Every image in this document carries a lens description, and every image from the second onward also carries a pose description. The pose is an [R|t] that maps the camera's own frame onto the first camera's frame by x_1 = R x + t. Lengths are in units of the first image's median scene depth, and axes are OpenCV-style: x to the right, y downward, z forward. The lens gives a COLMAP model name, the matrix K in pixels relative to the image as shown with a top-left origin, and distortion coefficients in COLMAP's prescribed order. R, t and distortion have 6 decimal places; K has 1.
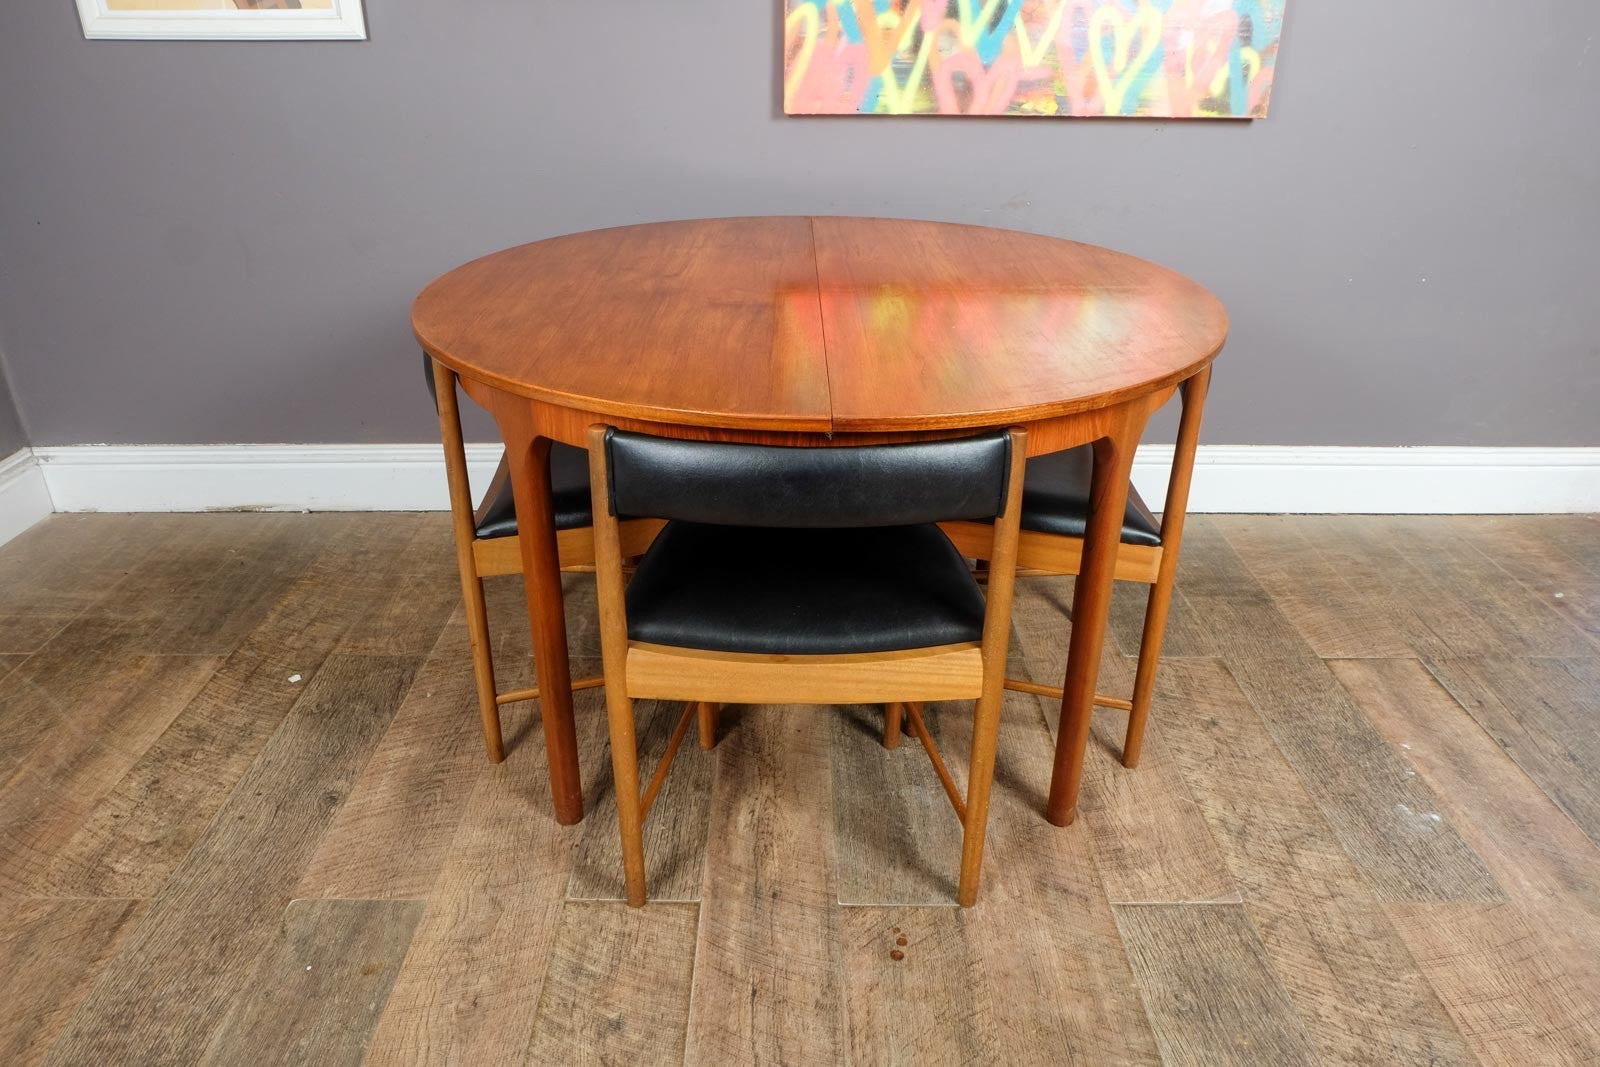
lens RADIAL K [[1074.6, 0, 798.9], [0, 1074.6, 523.9], [0, 0, 1]] dist [-0.044423, 0.026345]
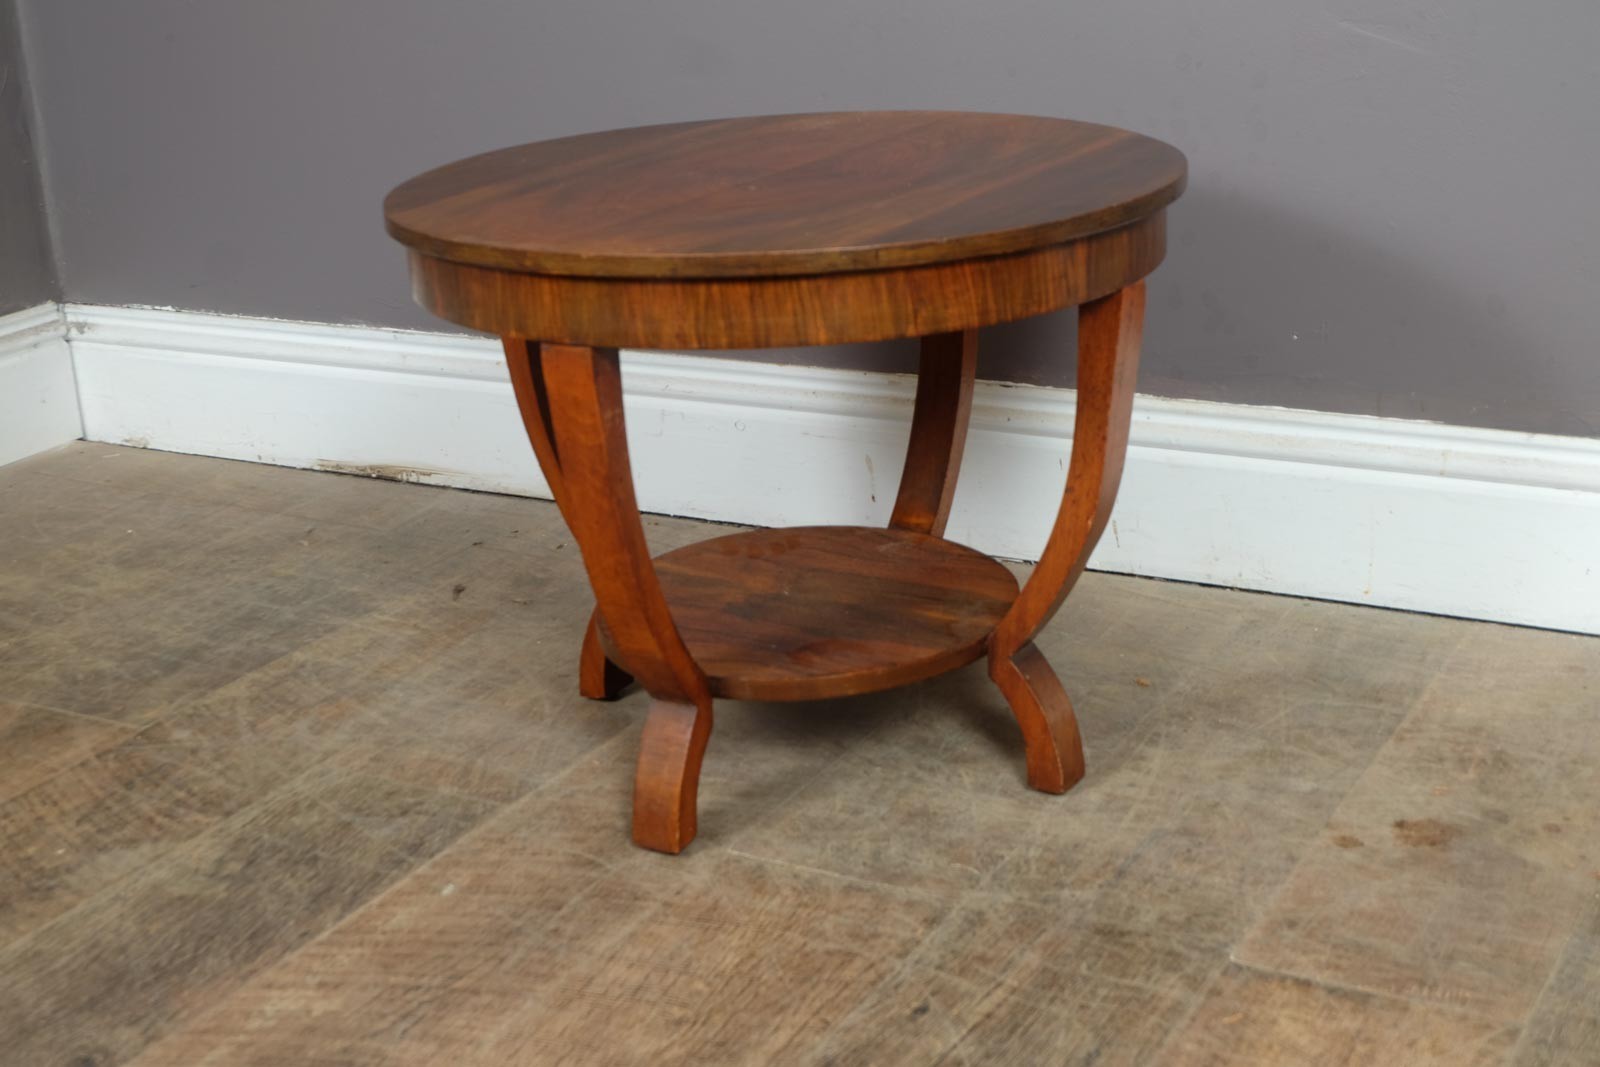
lens RADIAL K [[2280.0, 0, 798.5], [0, 2280.0, 540.6], [0, 0, 1]] dist [-0.033664, 0.000000]
pose [[0.867366, 0.111571, -0.485004, 0.172777], [-0.159563, 0.985443, -0.058666, 0.066704], [0.471398, 0.128273, 0.872542, 0.332788]]
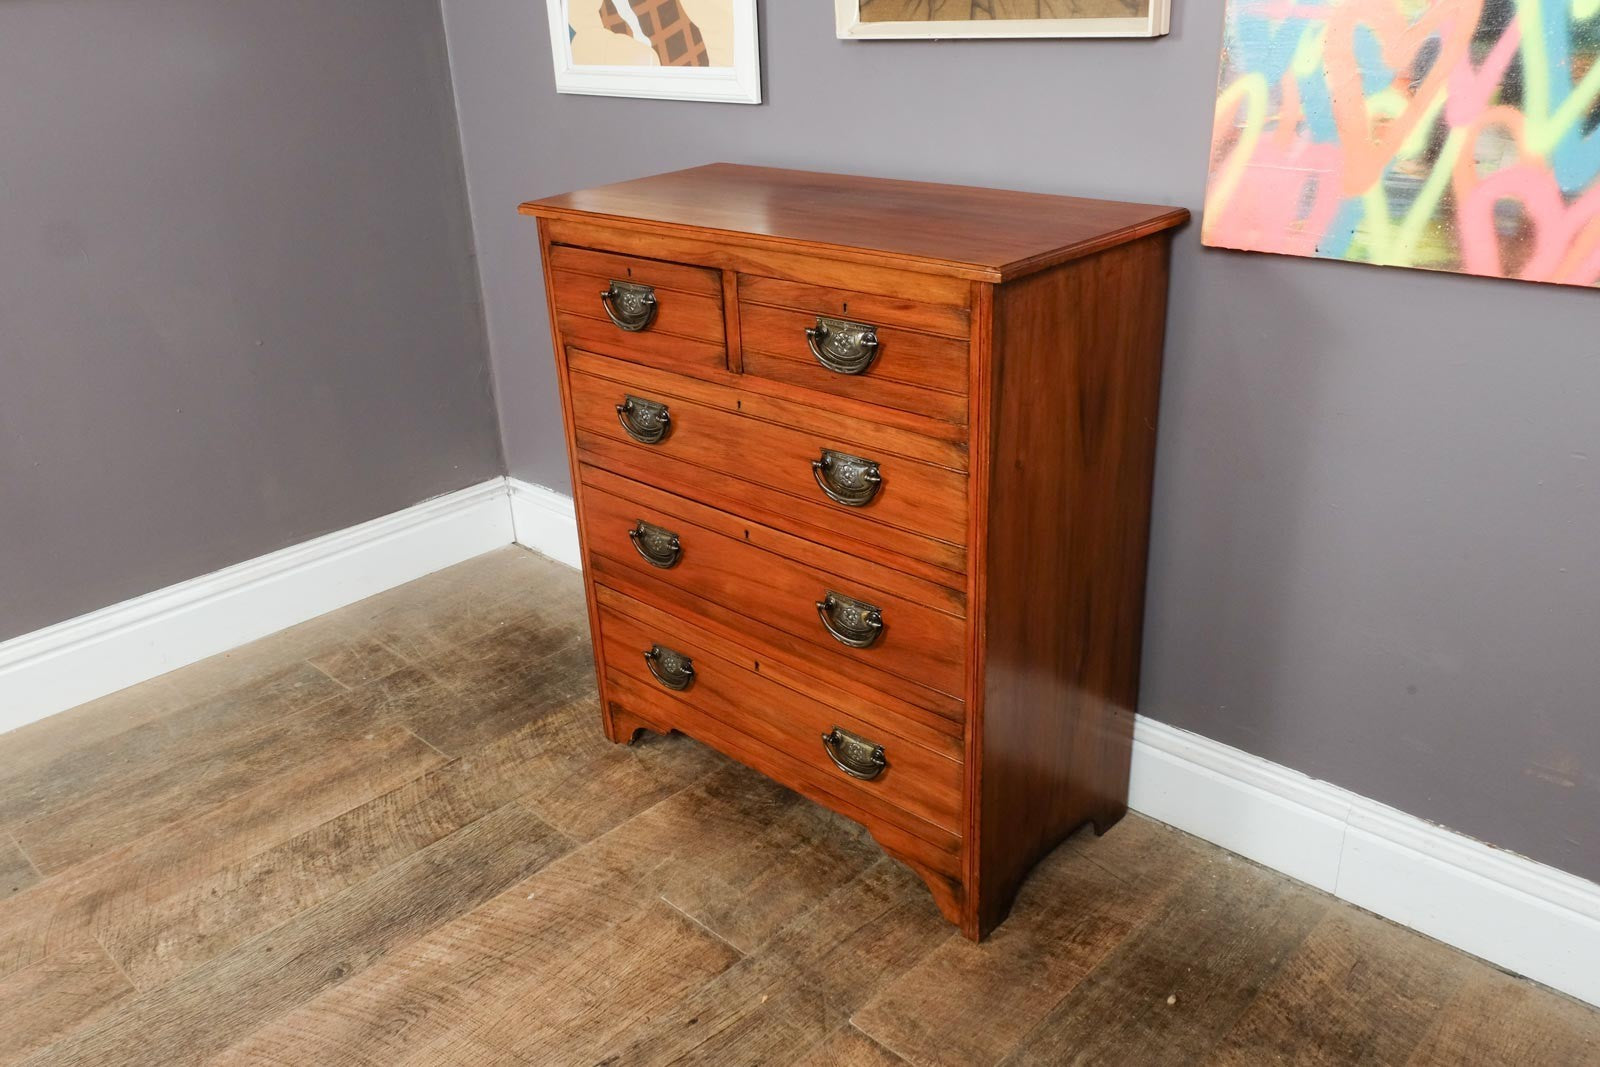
lens RADIAL K [[1280.2, 0, 793.5], [0, 1280.2, 567.7], [0, 0, 1]] dist [-0.058374, 0.043819]
pose [[0.713267, 0.260704, -0.650602, 0.423296], [-0.257511, 0.960803, 0.102690, -0.267230], [0.651872, 0.094292, 0.752444, 0.376526]]
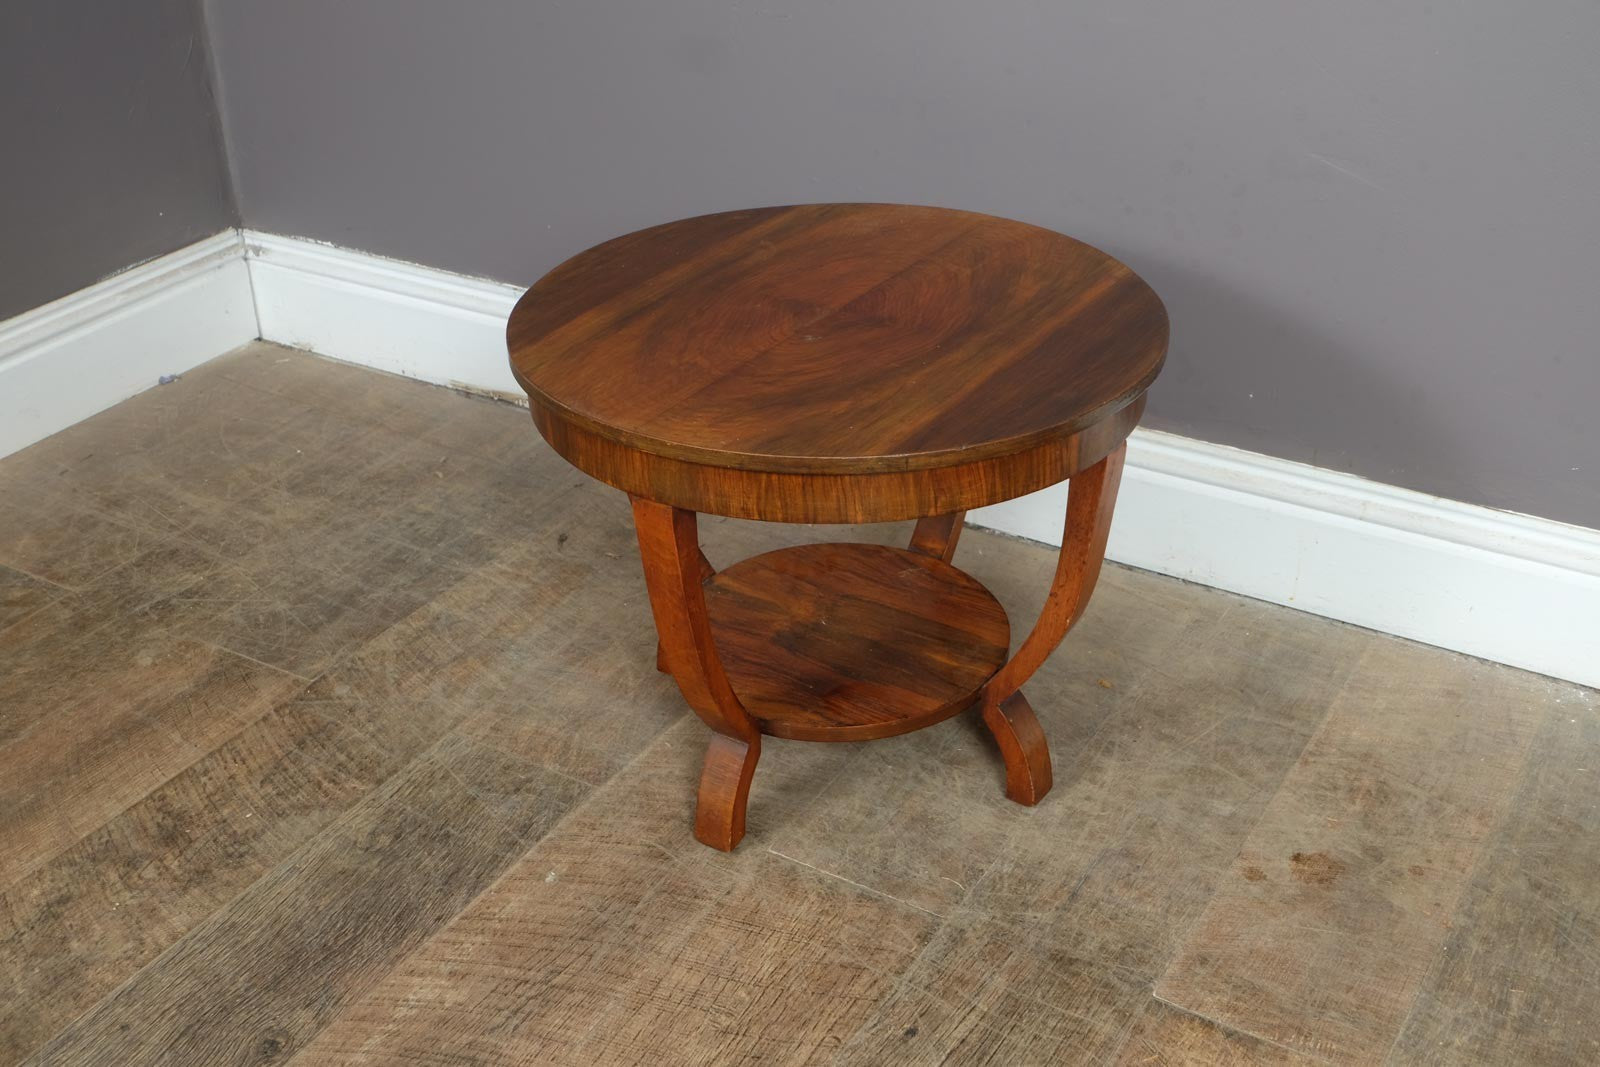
lens RADIAL K [[1849.5, 0, 805.0], [0, 1849.5, 540.1], [0, 0, 1]] dist [-0.020598, 0.000000]
pose [[0.851859, 0.236336, -0.467420, 0.140486], [-0.200618, 0.971581, 0.125629, -0.140498], [0.483827, -0.013245, 0.875063, 0.312660]]
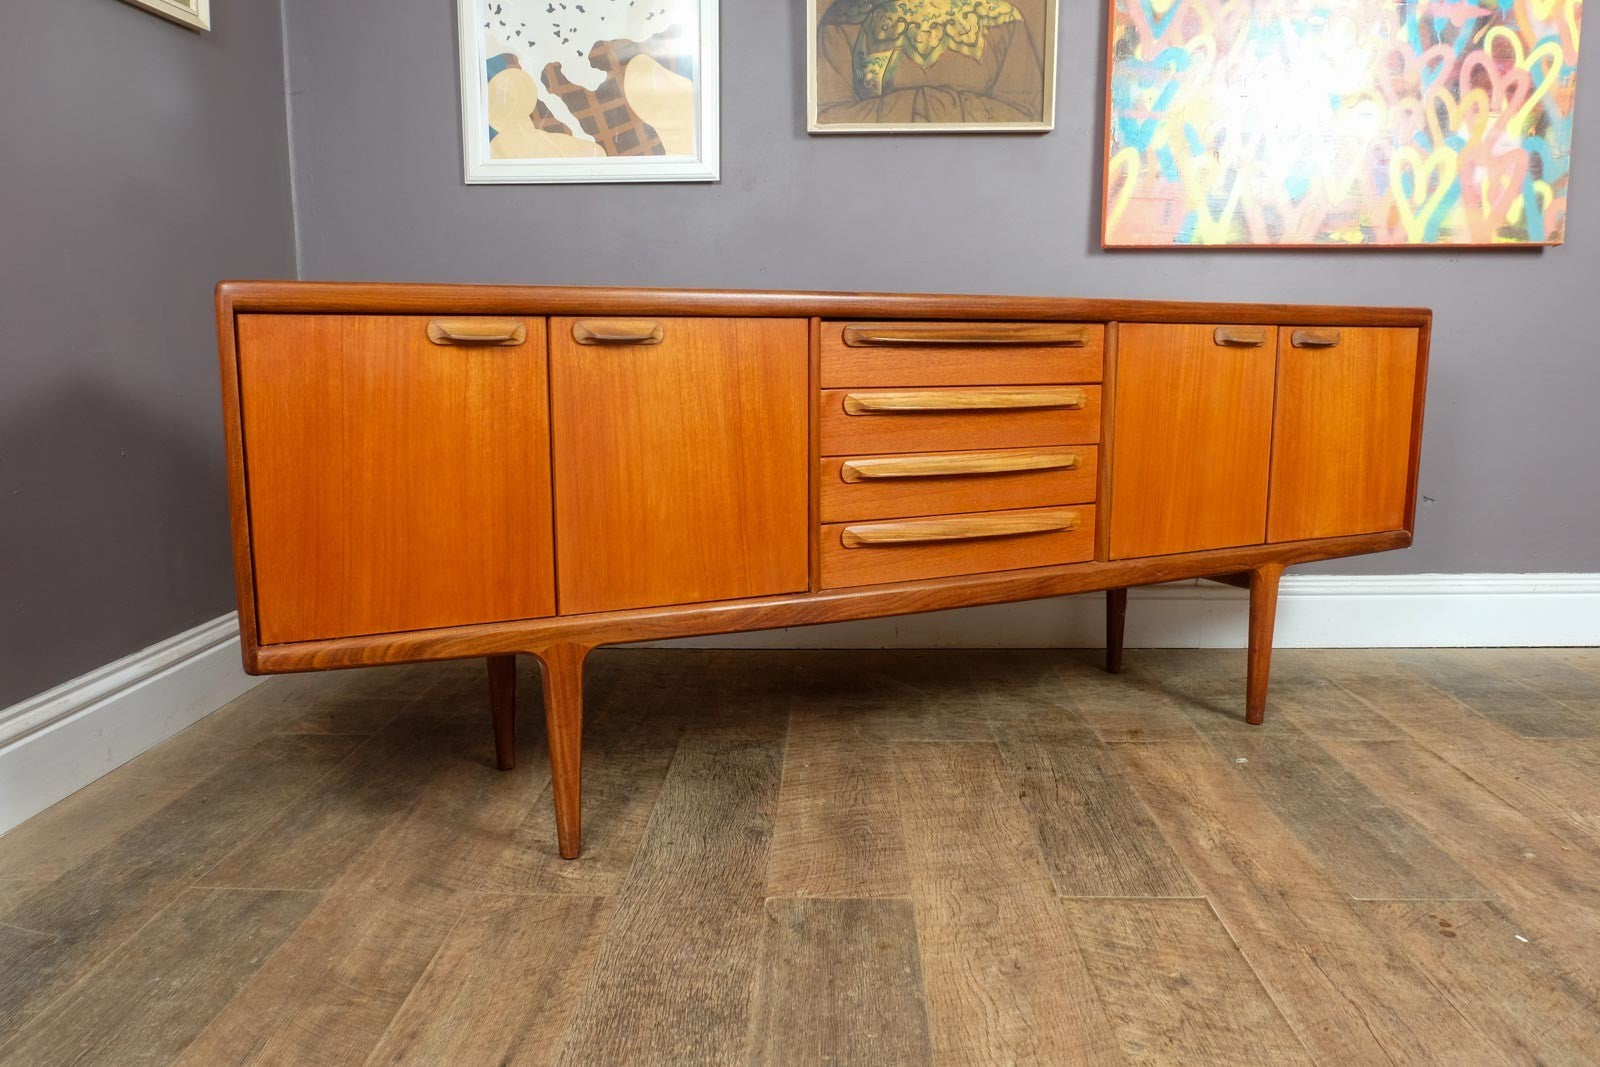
lens RADIAL K [[1183.5, 0, 822.4], [0, 1183.5, 527.6], [0, 0, 1]] dist [-0.024761, 0.005592]
pose [[0.999717, -0.001573, -0.023717, -0.330870], [-0.005256, 0.958479, -0.285116, 0.277752], [0.023181, 0.285160, 0.958199, -0.072582]]
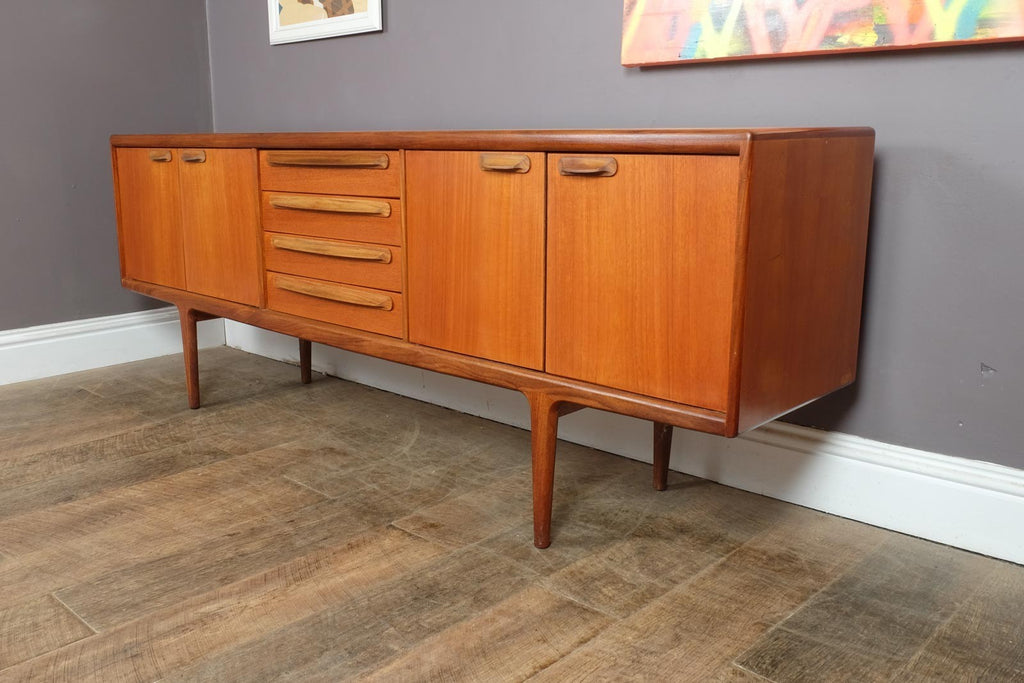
lens RADIAL K [[929.5, 0, 447.0], [0, 929.5, 335.3], [0, 0, 1]] dist [-0.057252, 0.011260]
pose [[0.702388, 0.141137, -0.697662, 0.675159], [-0.297244, 0.948751, -0.107325, 0.033890], [0.646759, 0.282759, 0.708343, 0.374482]]
